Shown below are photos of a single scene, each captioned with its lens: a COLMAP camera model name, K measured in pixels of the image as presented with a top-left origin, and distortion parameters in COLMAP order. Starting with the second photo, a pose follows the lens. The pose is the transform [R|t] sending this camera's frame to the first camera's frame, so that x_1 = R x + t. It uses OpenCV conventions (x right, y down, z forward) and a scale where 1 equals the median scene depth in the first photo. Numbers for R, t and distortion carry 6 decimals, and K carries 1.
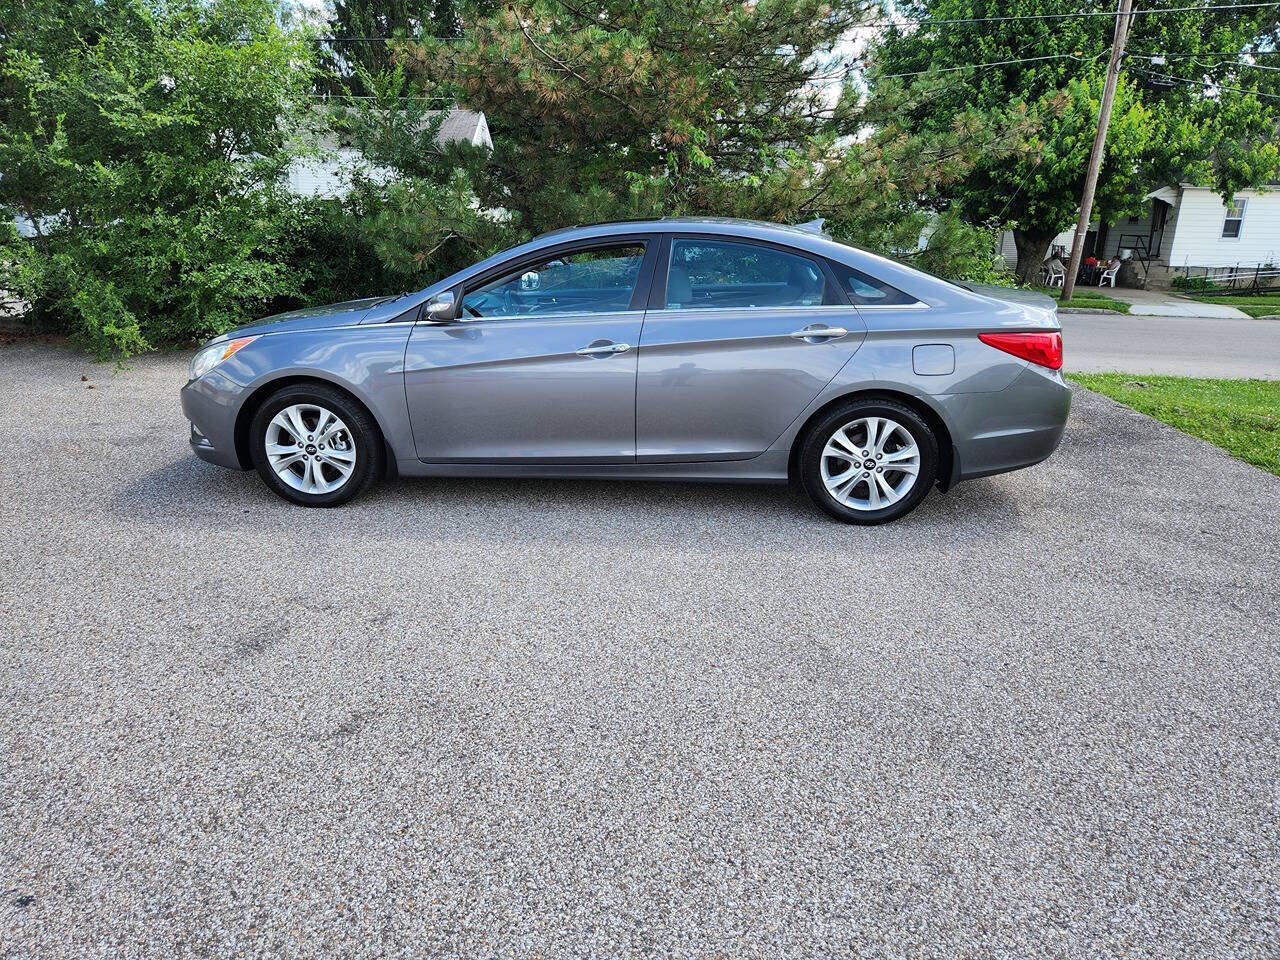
lens RADIAL K [[867.7, 0, 657.7], [0, 867.7, 477.5], [0, 0, 1]] dist [0.069860, -0.061095]
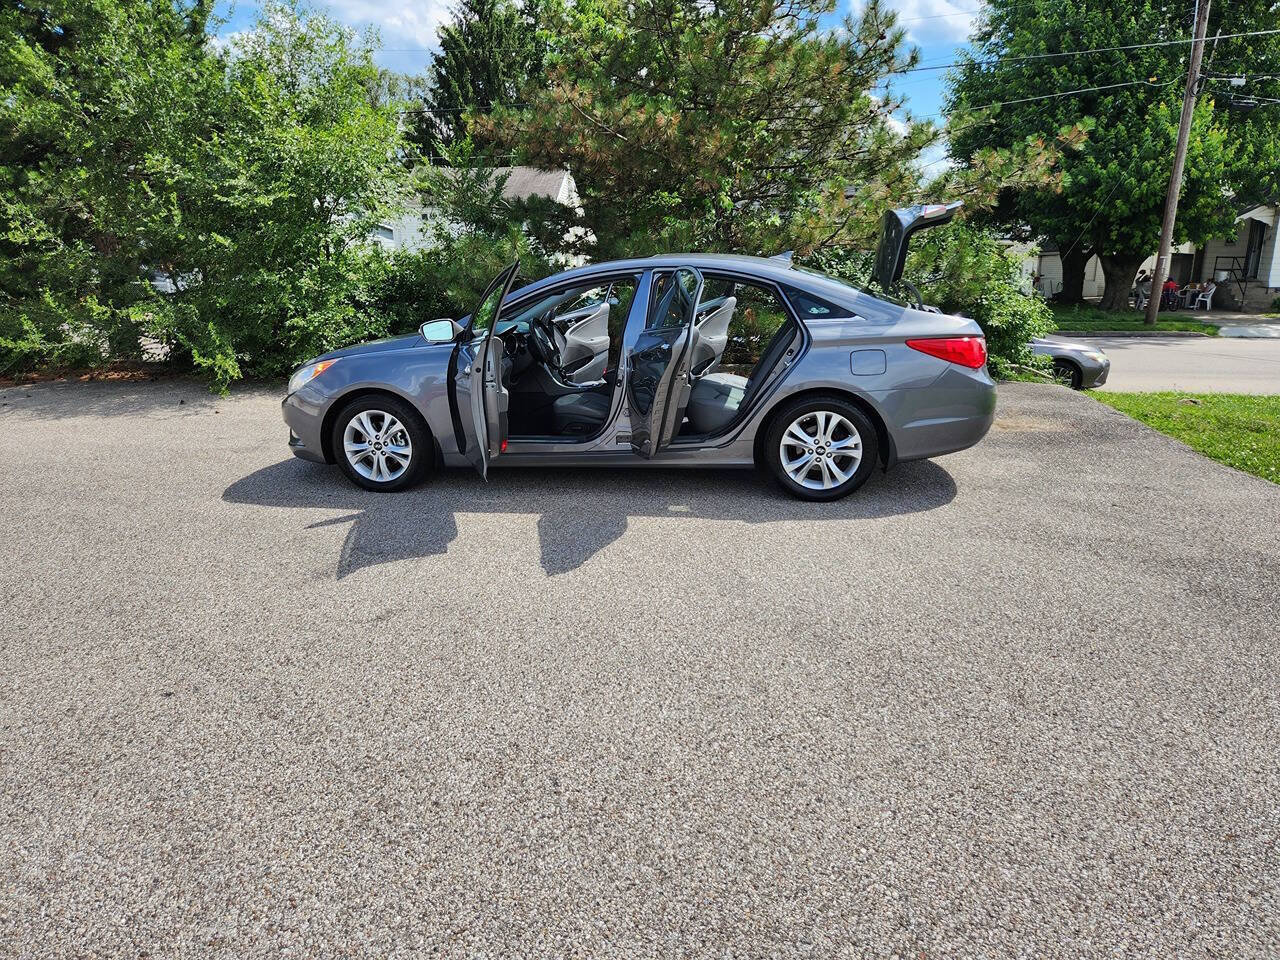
lens RADIAL K [[867.7, 0, 663.6], [0, 867.7, 482.2], [0, 0, 1]] dist [0.069860, -0.061095]
pose [[0.994840, -0.010567, -0.100902, 0.146524], [0.006662, 0.999218, -0.038963, 0.073623], [0.101235, 0.038089, 0.994133, -0.220118]]
